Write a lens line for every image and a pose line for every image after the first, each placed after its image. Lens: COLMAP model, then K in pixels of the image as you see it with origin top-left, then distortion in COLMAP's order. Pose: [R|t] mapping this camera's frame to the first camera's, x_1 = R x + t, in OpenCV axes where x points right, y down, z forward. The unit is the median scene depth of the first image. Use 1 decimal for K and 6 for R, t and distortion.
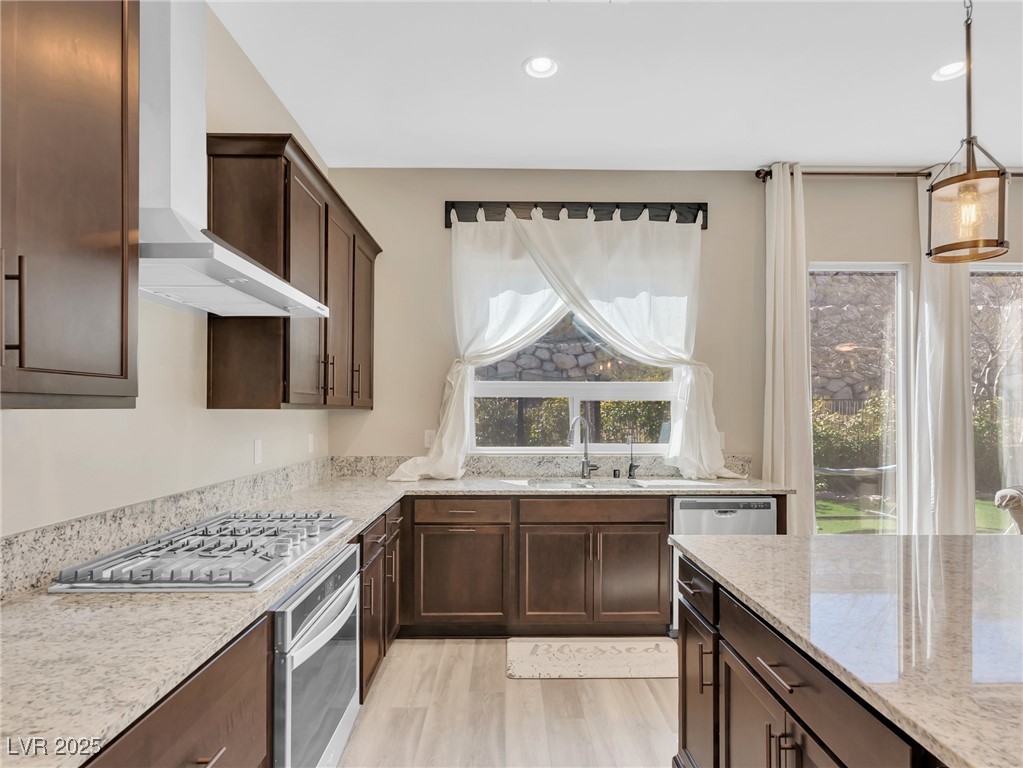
lens RADIAL K [[564.9, 0, 515.8], [0, 564.9, 411.7], [0, 0, 1]] dist [-0.000767, -0.000338]
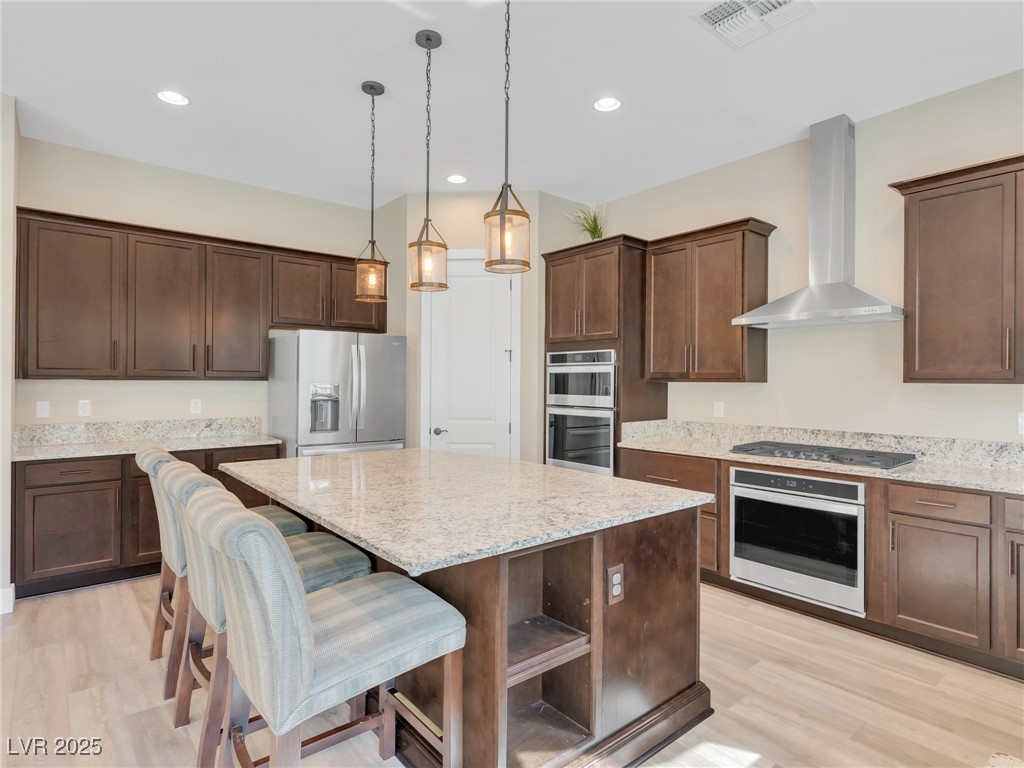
lens RADIAL K [[555.7, 0, 512.0], [0, 555.7, 384.0], [0, 0, 1]] dist [0.000623, 0.000165]
pose [[-0.779923, -0.002202, -0.625872, 0.690684], [-0.005990, 0.999974, 0.003947, -0.001323], [0.625847, 0.006827, -0.779916, 0.869680]]
